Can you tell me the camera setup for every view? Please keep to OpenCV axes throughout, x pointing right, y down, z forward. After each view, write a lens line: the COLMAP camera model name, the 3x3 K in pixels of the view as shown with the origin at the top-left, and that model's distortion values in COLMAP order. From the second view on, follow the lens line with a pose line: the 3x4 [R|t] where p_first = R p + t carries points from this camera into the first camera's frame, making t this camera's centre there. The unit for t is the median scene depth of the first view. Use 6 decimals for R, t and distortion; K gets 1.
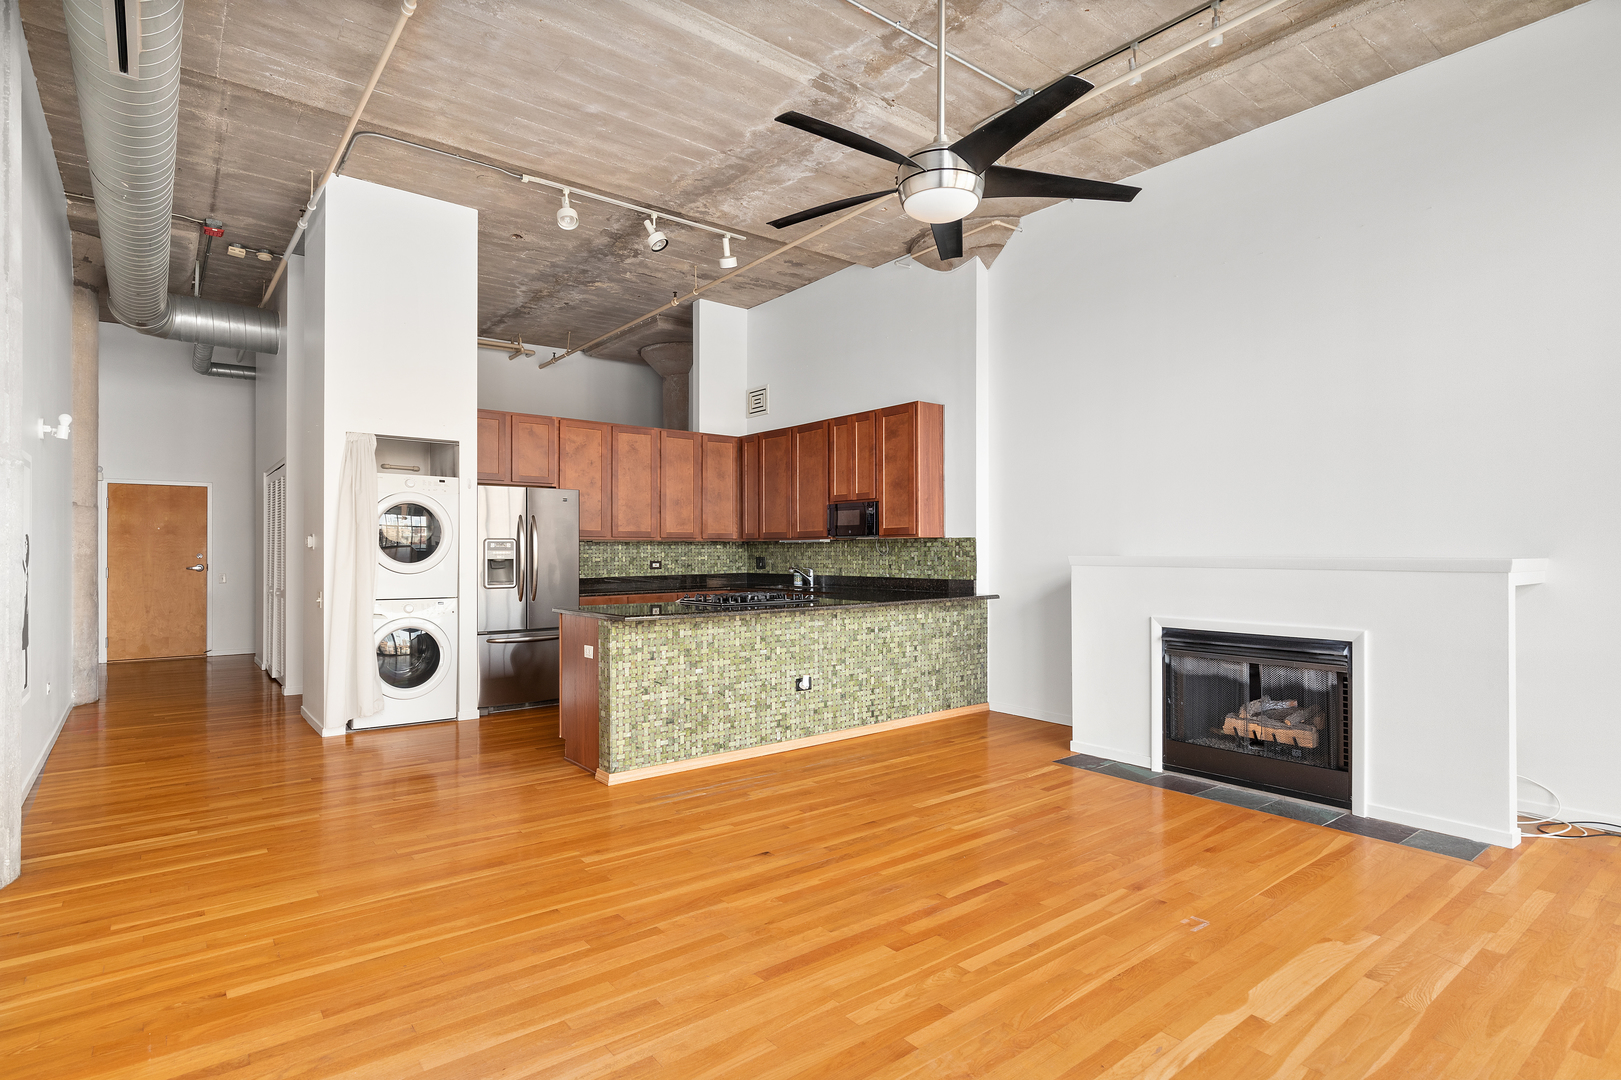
lens RADIAL K [[825.3, 0, 802.3], [0, 825.3, 547.2], [0, 0, 1]] dist [0.003001, -0.002001]
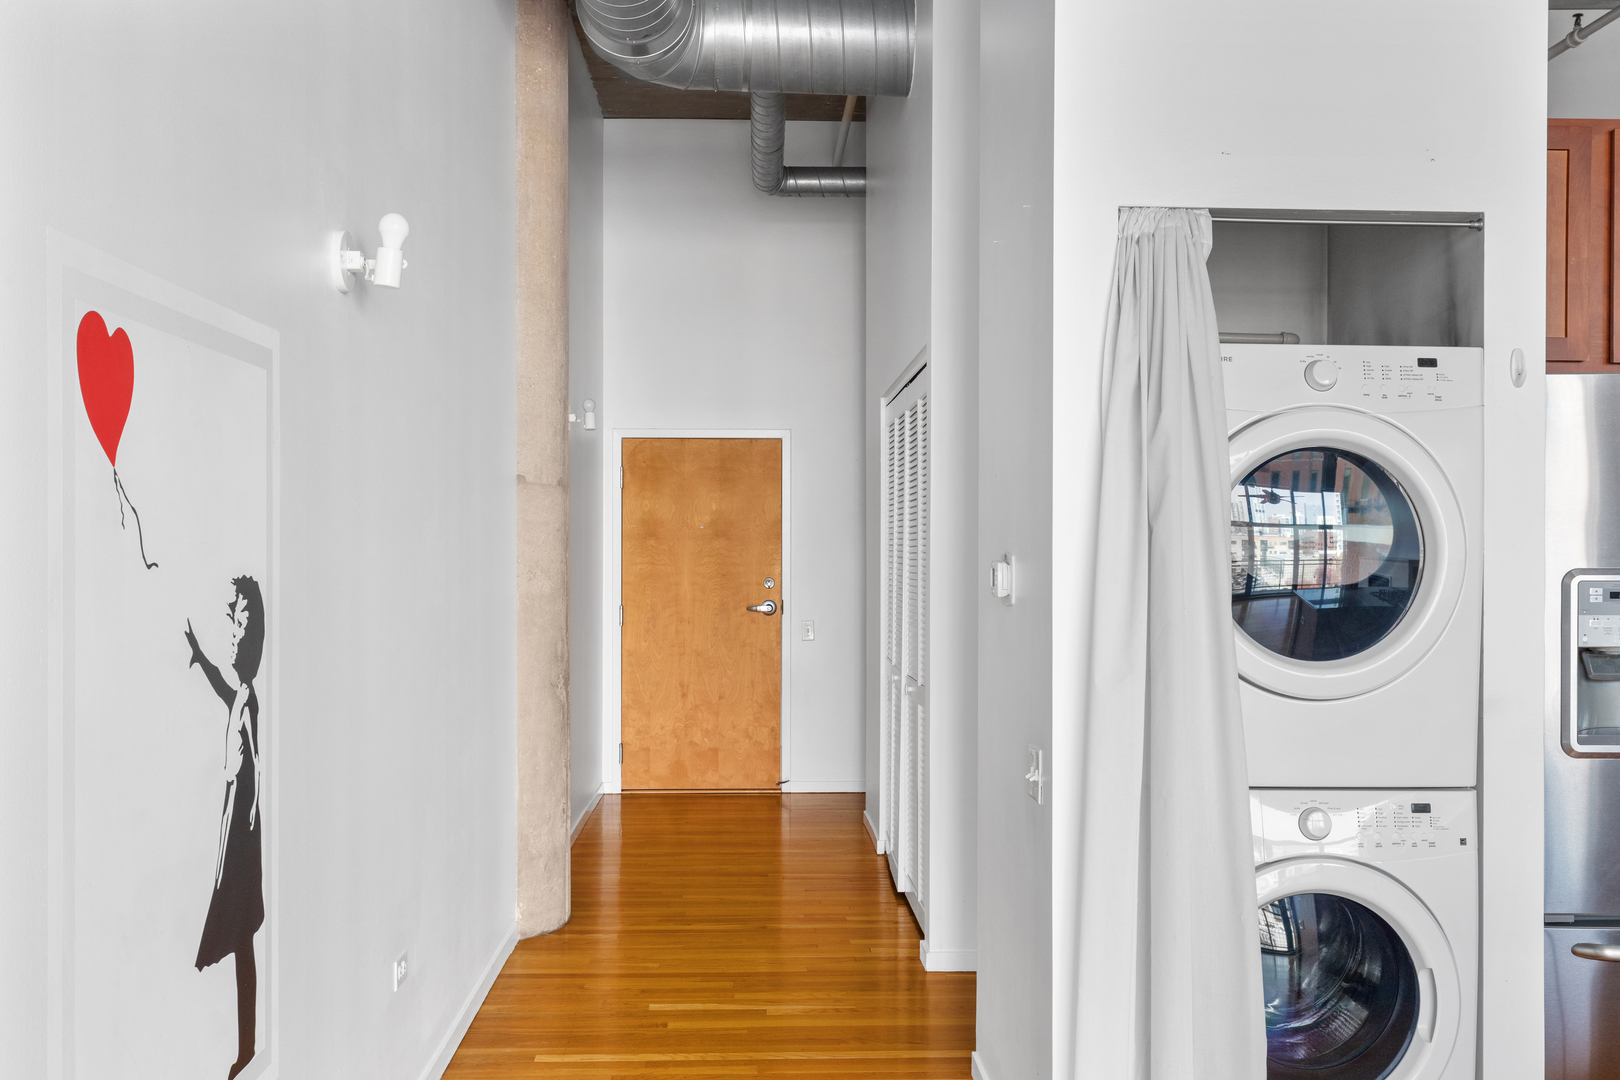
lens RADIAL K [[1539.8, 0, 811.0], [0, 1539.8, 560.9], [0, 0, 1]] dist [0.007648, 0.000000]
pose [[0.812120, 0.005997, -0.583459, -0.325111], [0.000725, 0.999936, 0.011287, -0.021643], [0.583490, -0.009590, 0.812064, 0.498446]]
